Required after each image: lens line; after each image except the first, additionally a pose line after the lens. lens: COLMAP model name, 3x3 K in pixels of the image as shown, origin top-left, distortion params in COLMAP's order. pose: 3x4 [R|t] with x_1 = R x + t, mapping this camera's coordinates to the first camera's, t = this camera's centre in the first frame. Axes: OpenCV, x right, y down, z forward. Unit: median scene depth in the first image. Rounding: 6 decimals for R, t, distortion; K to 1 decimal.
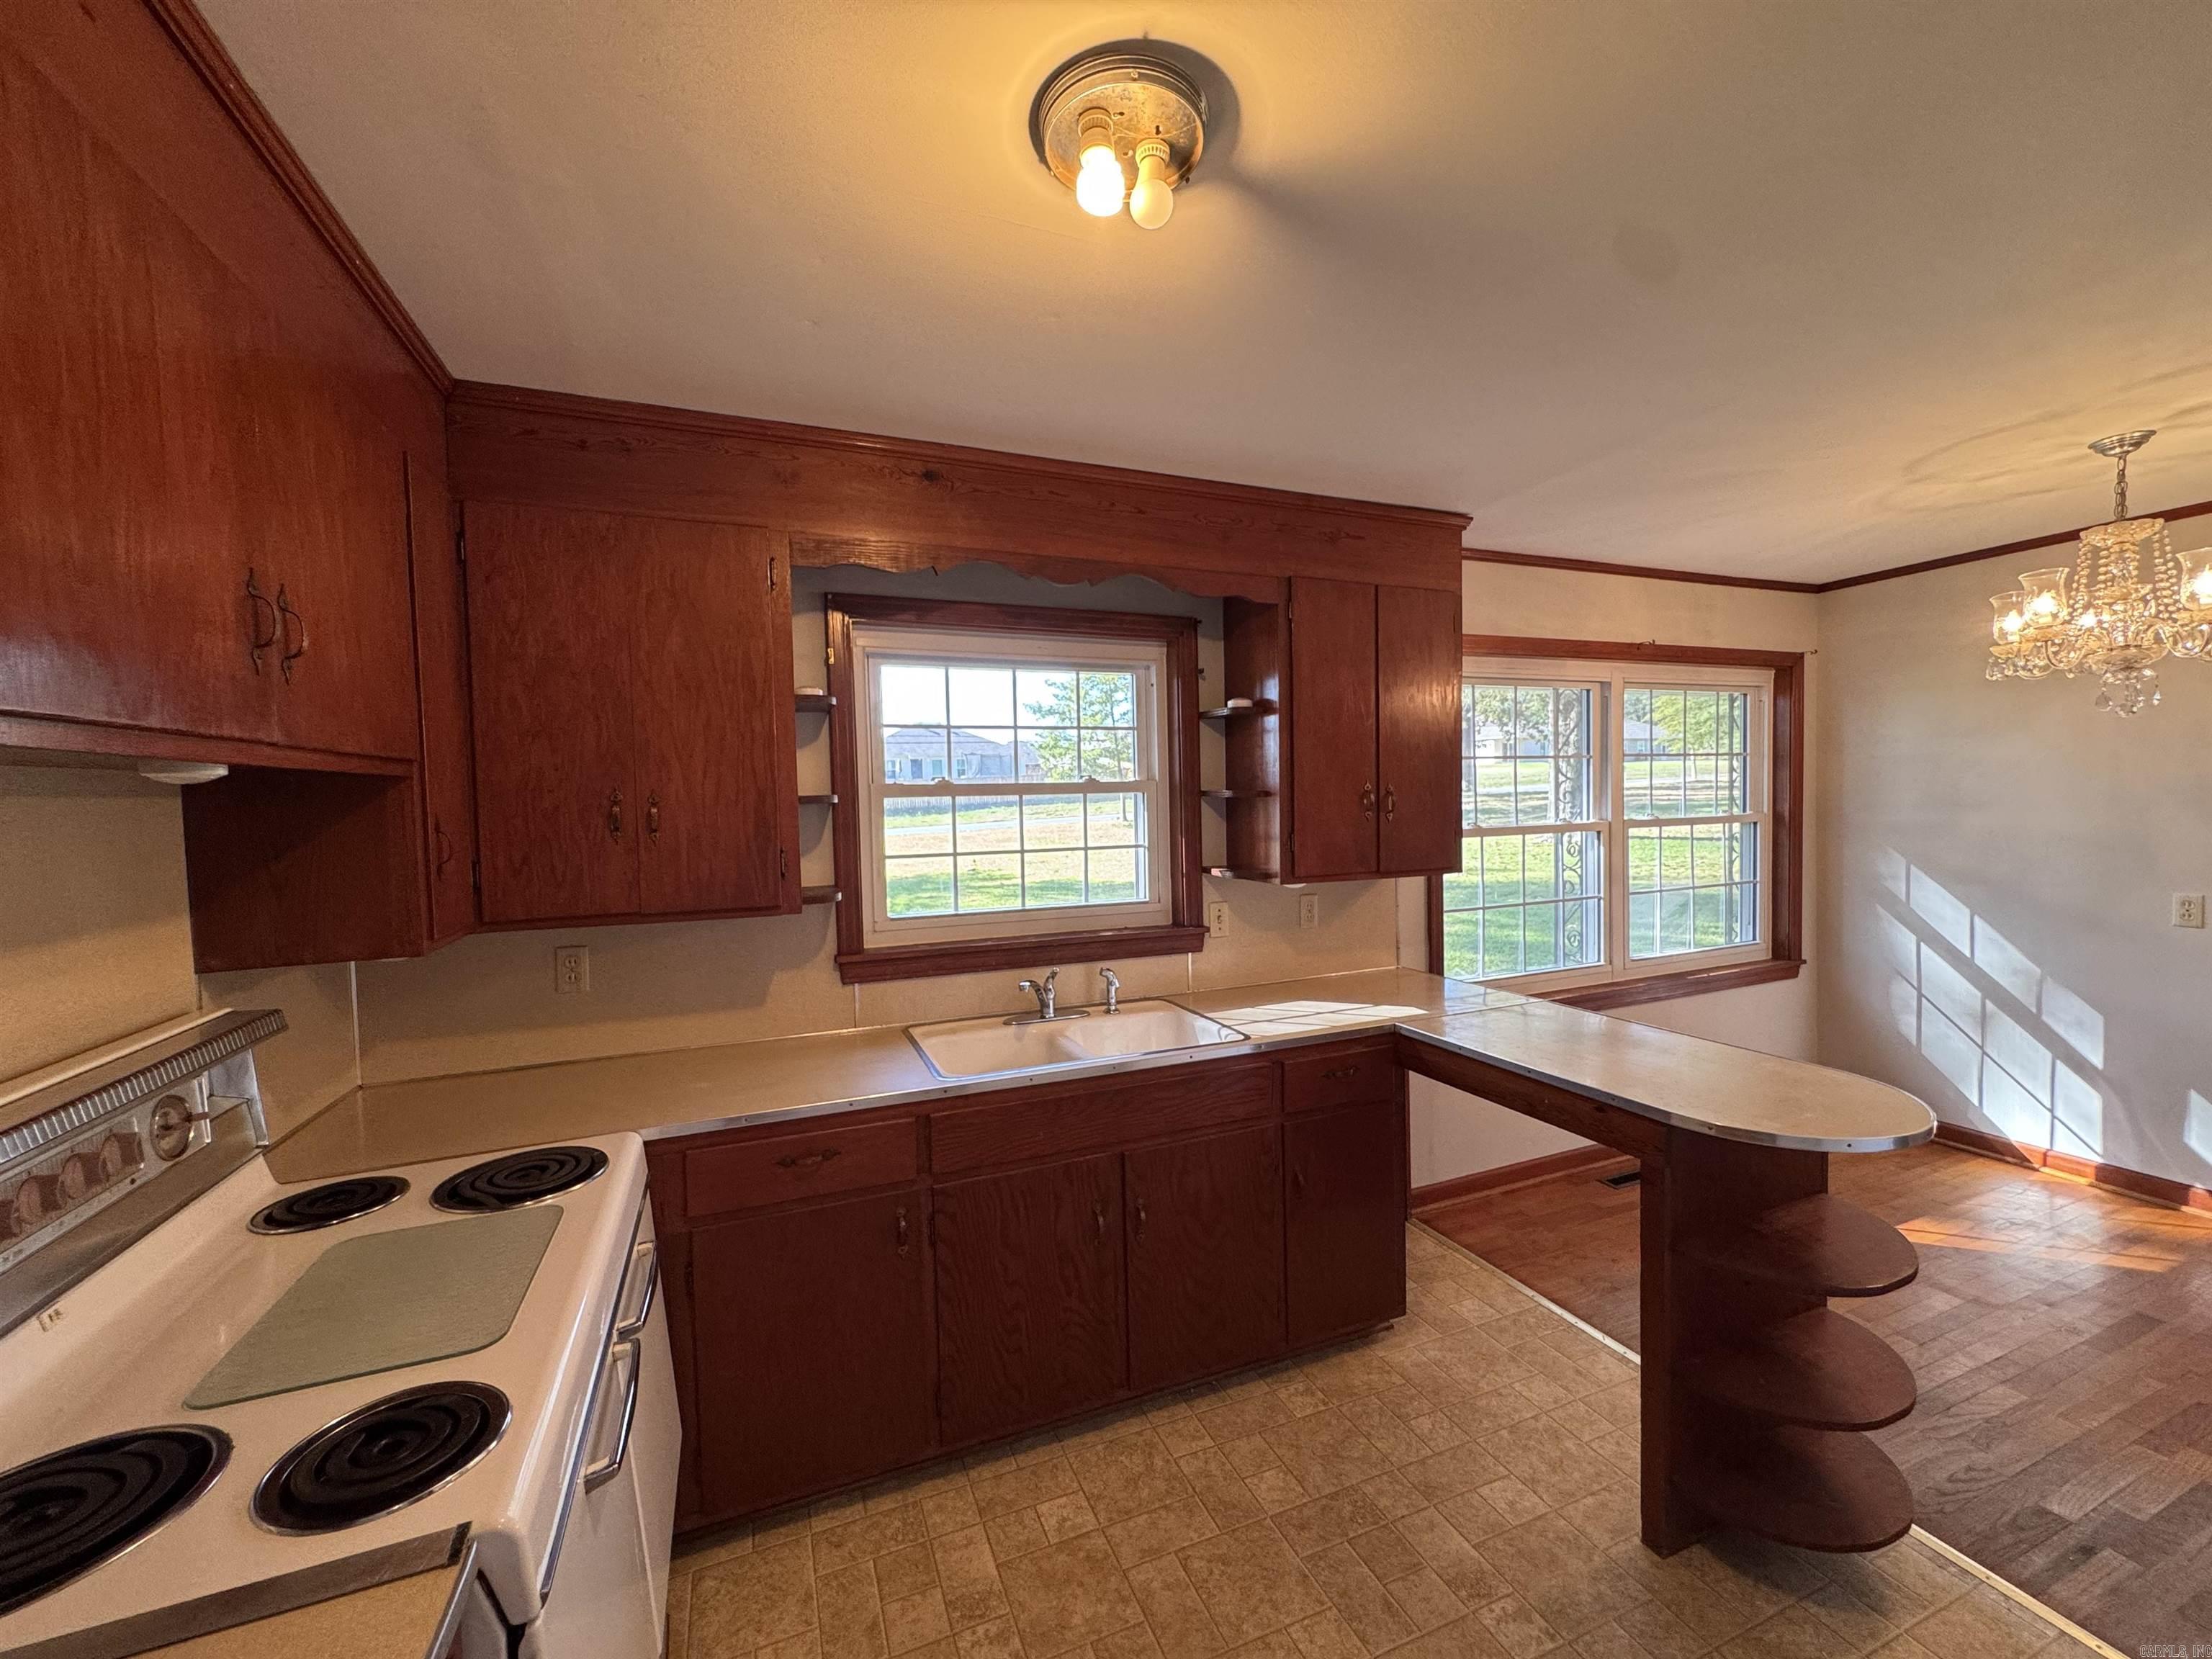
lens RADIAL K [[888.6, 0, 1100.0], [0, 888.6, 826.2], [0, 0, 1]] dist [-0.006429, 0.000953]
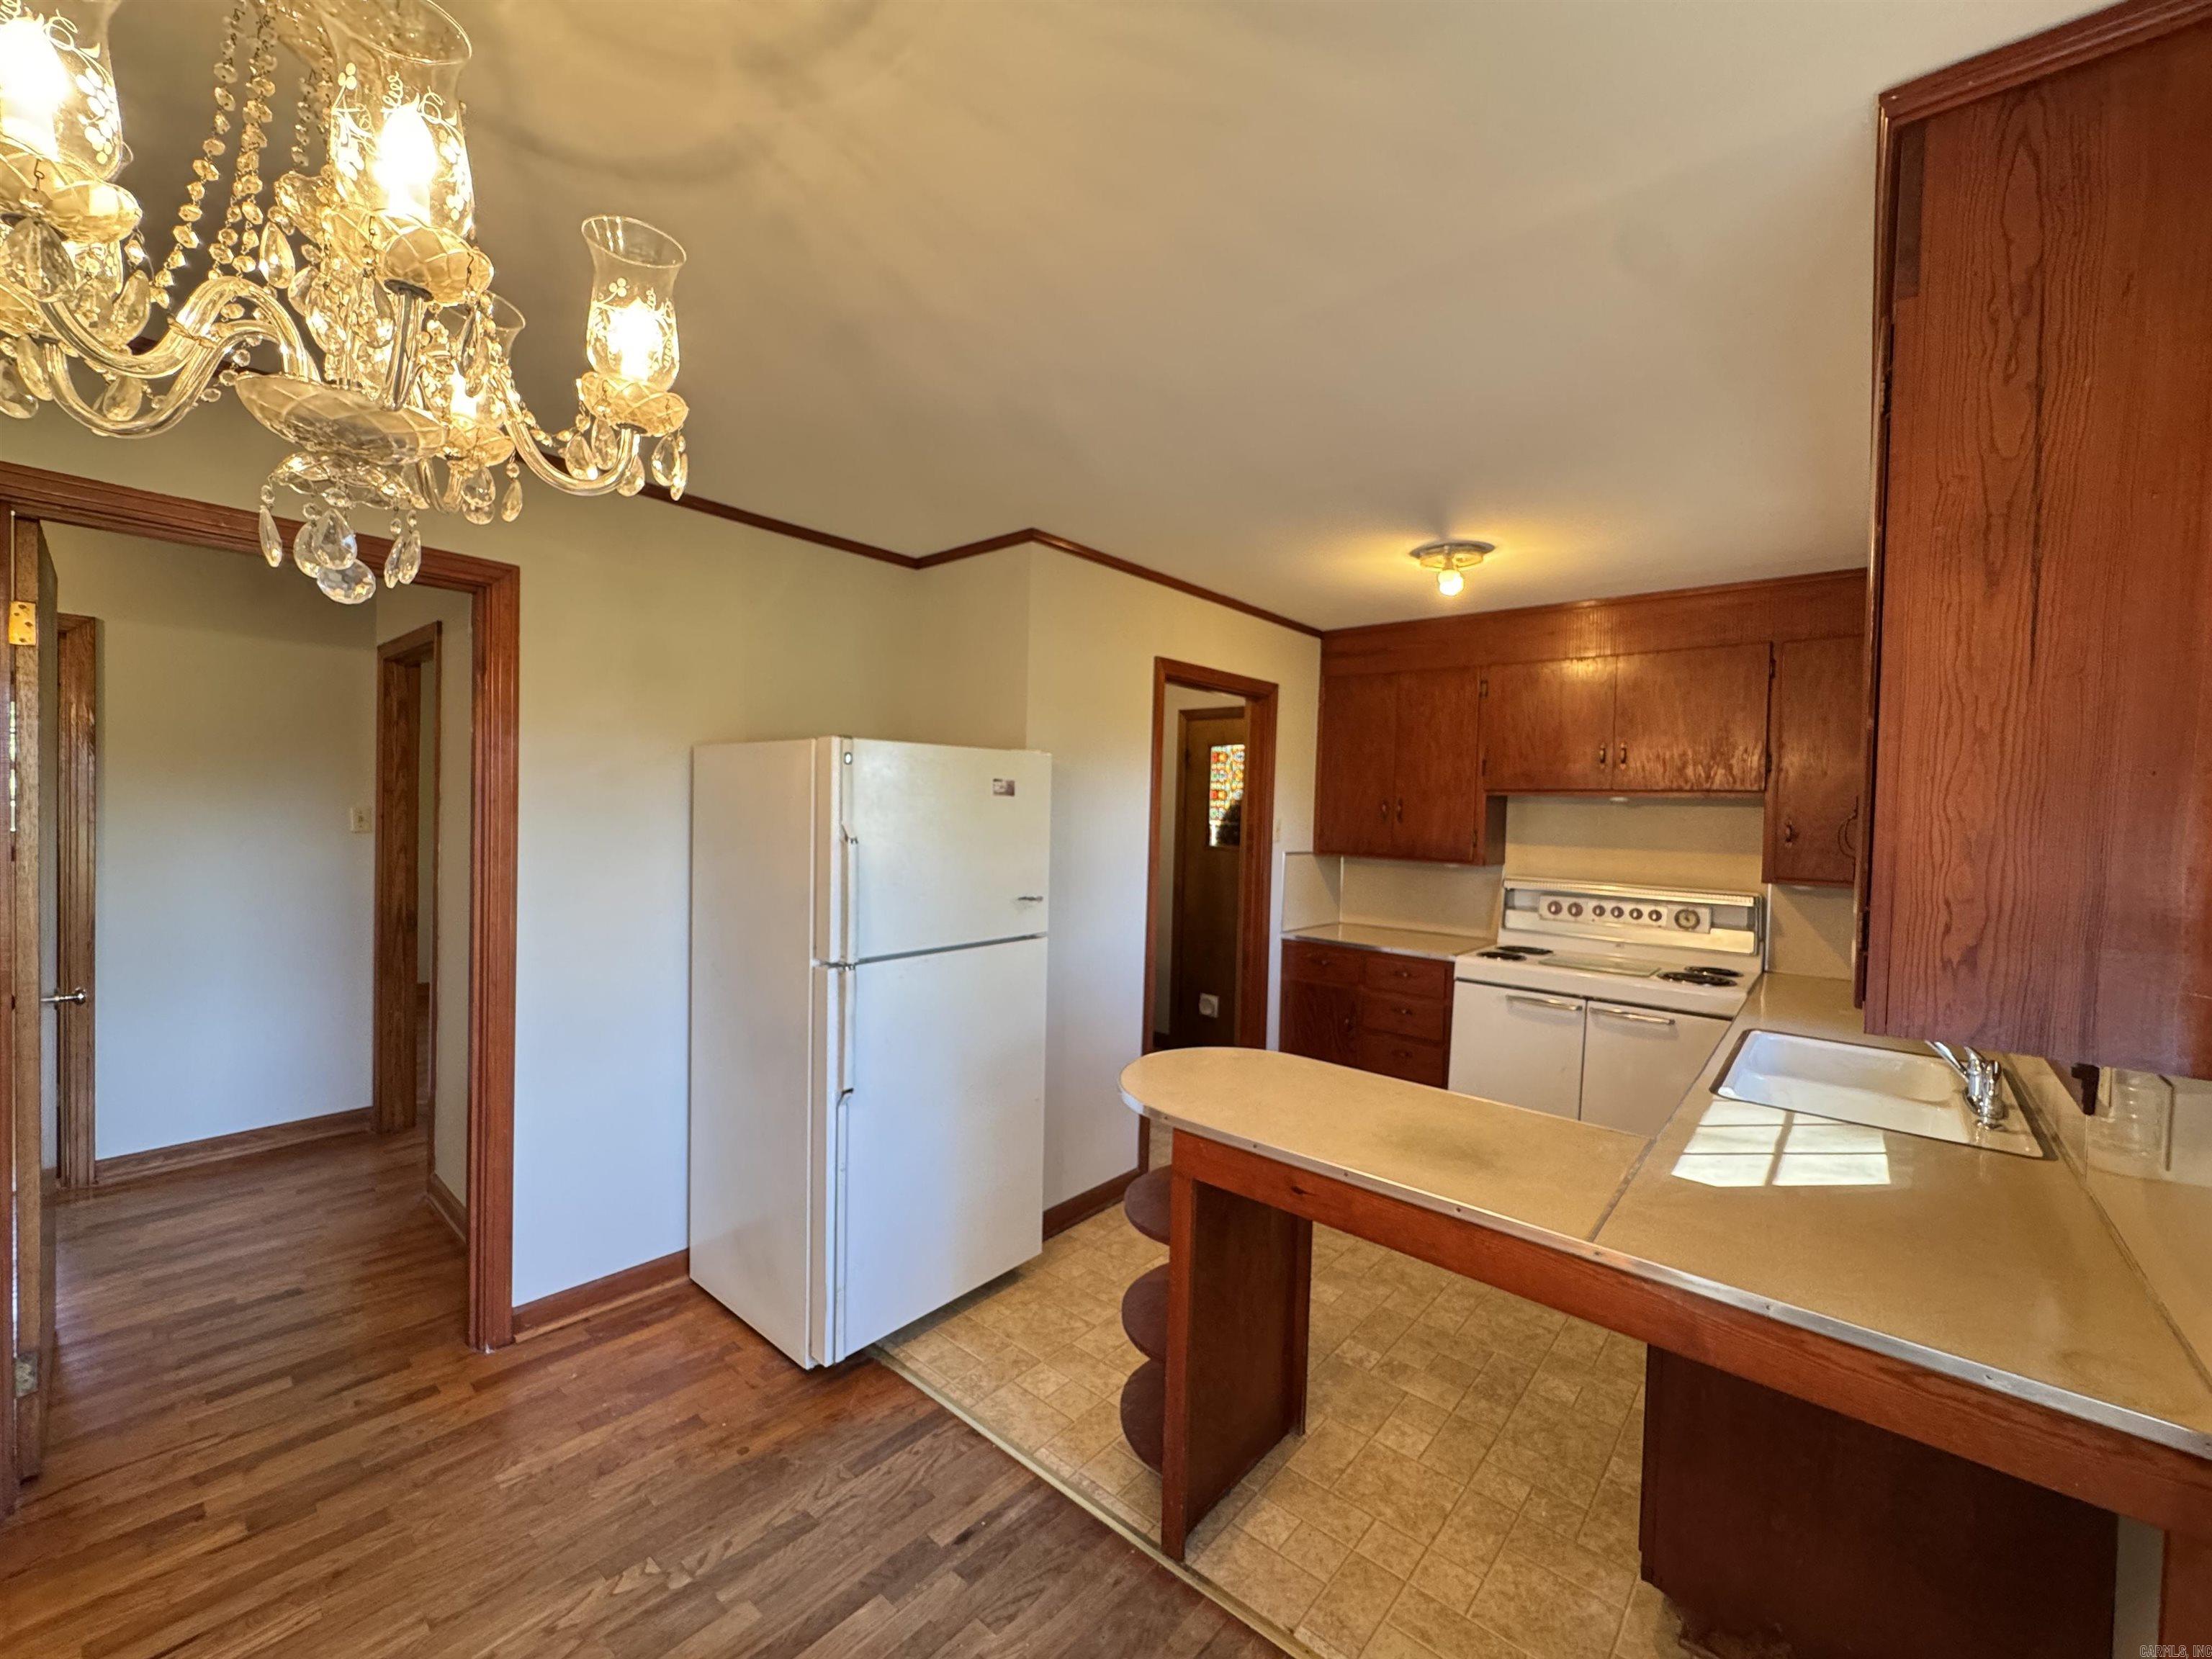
lens RADIAL K [[888.6, 0, 1100.2], [0, 888.6, 827.6], [0, 0, 1]] dist [-0.006429, 0.000953]
pose [[-0.892120, 0.014477, -0.451567, 0.836897], [-0.018740, 0.997441, 0.069002, -0.054240], [0.451410, 0.070020, -0.889565, 1.132933]]
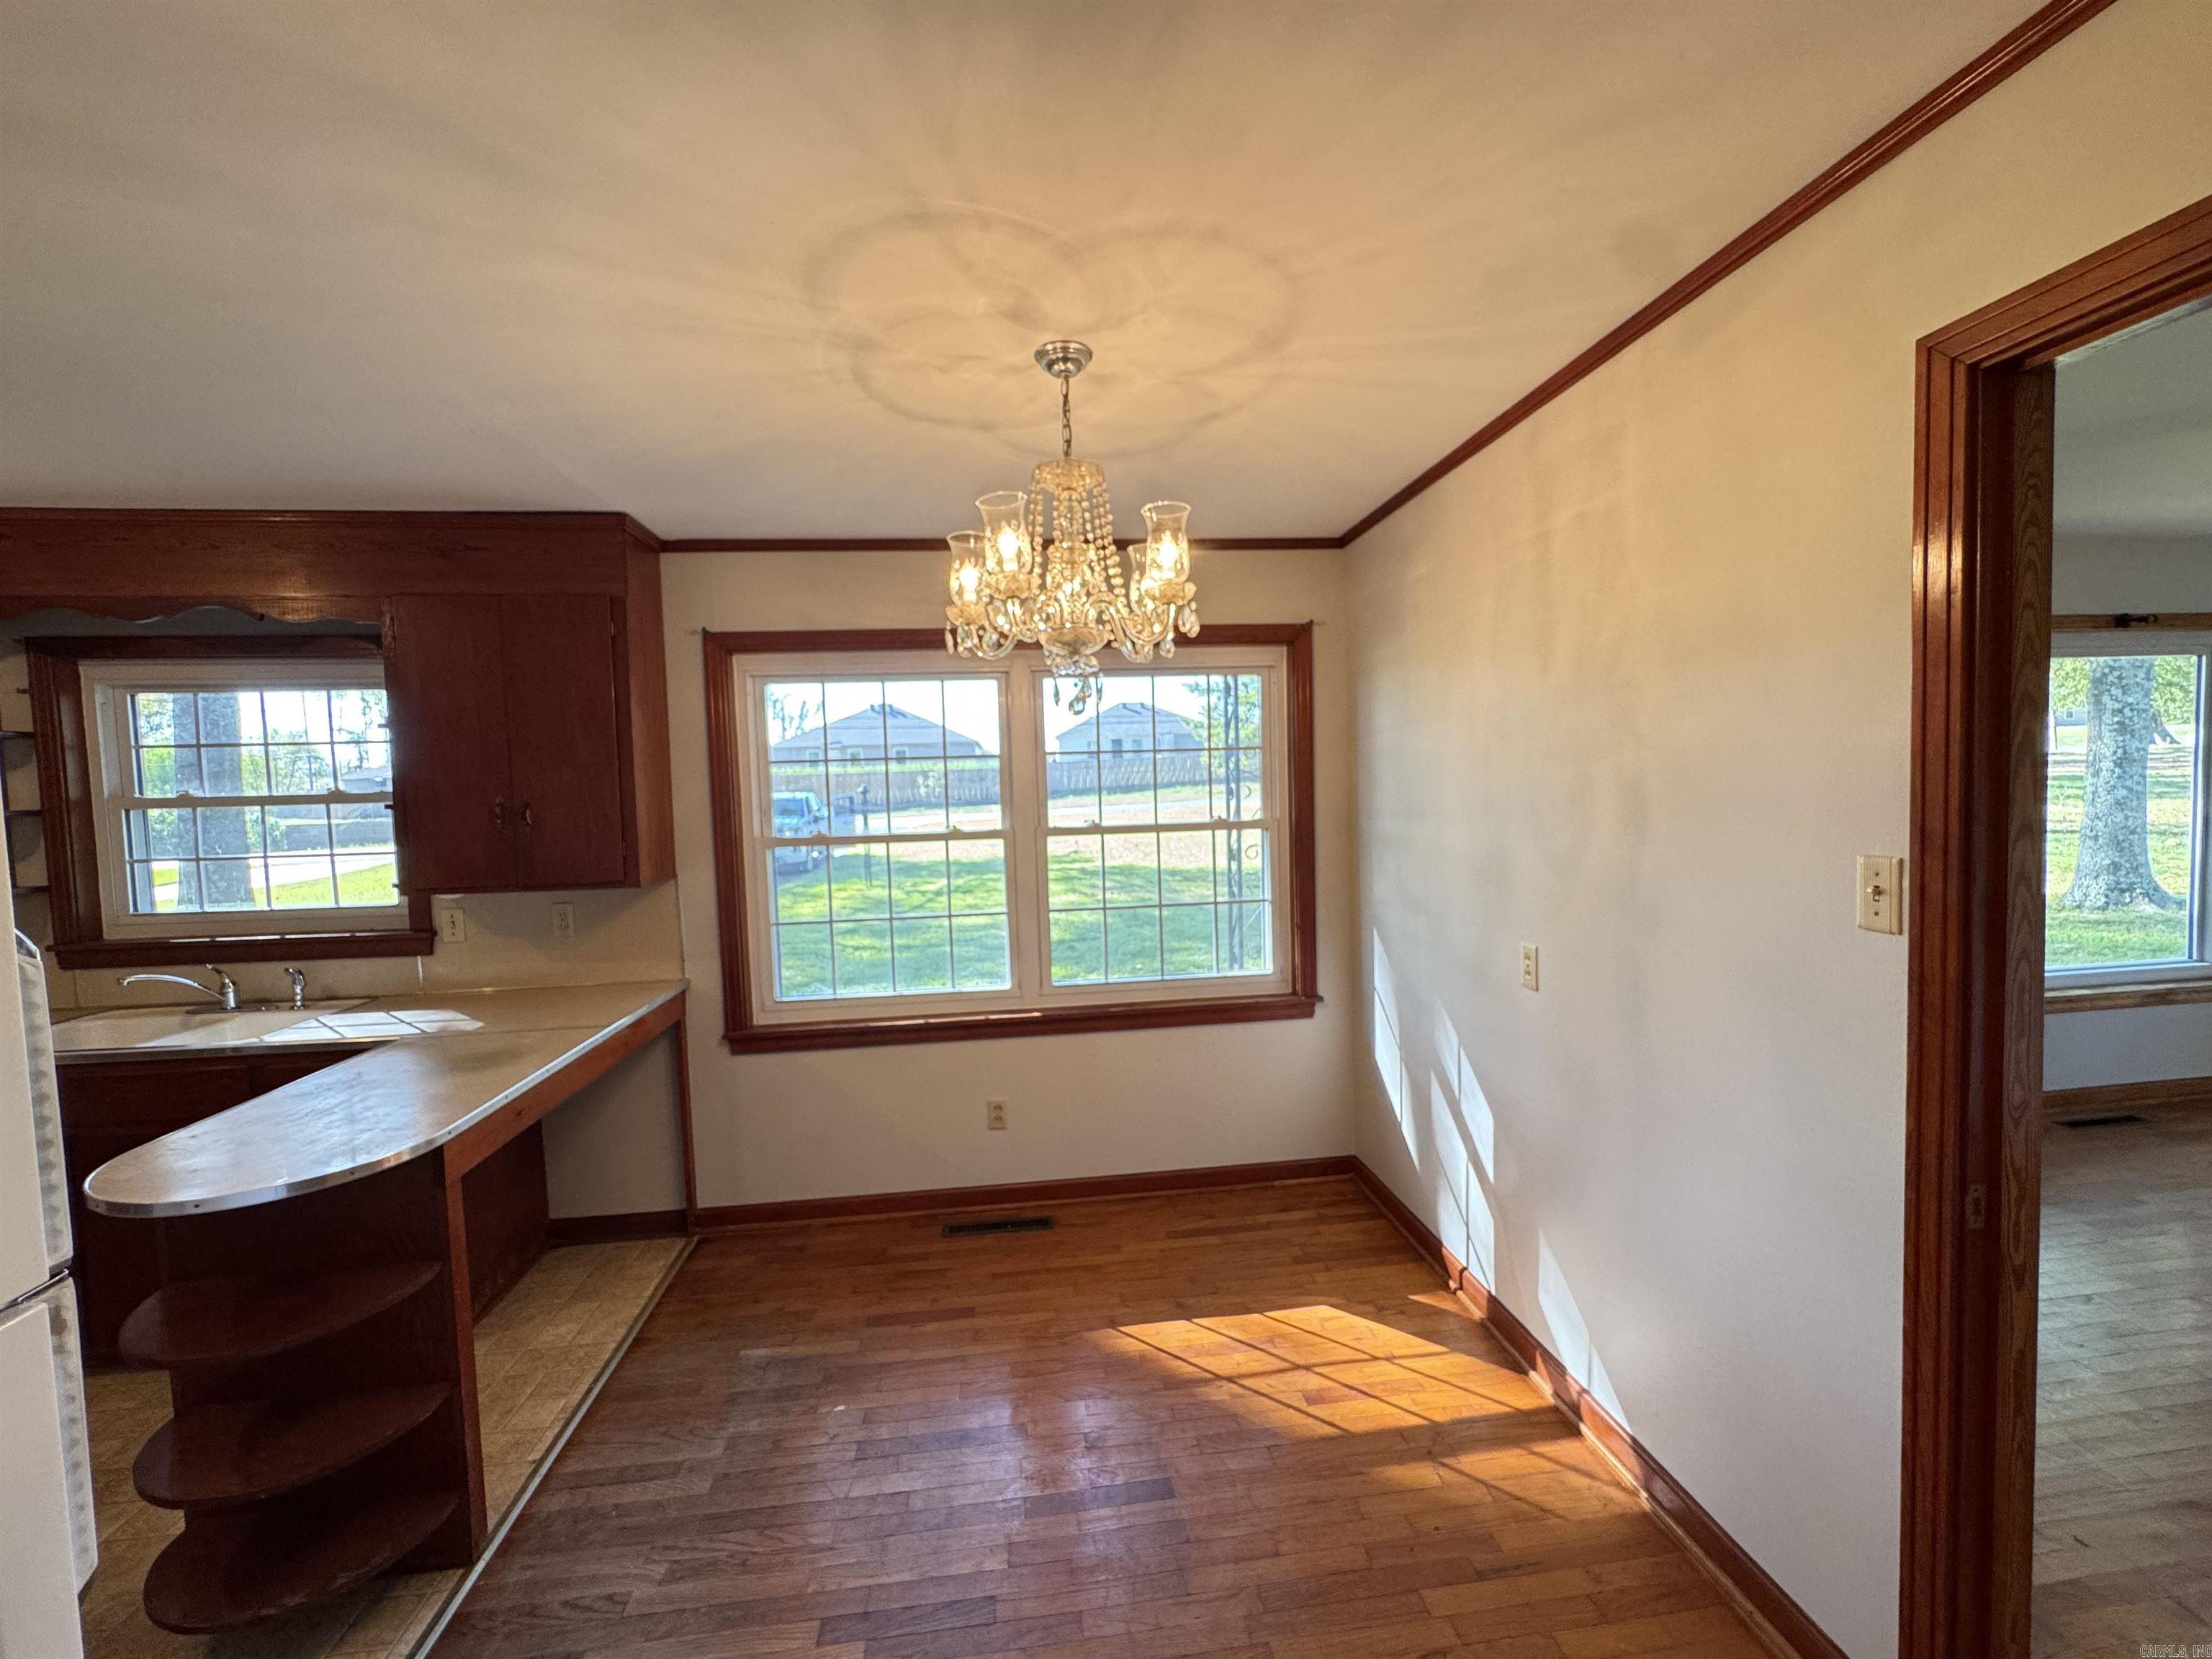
lens RADIAL K [[888.6, 0, 1103.5], [0, 888.6, 826.1], [0, 0, 1]] dist [-0.006429, 0.000953]
pose [[0.963407, 0.010131, -0.267850, 1.100321], [-0.003198, 0.999649, 0.026308, -0.039146], [0.268023, -0.024488, 0.963101, 0.201464]]
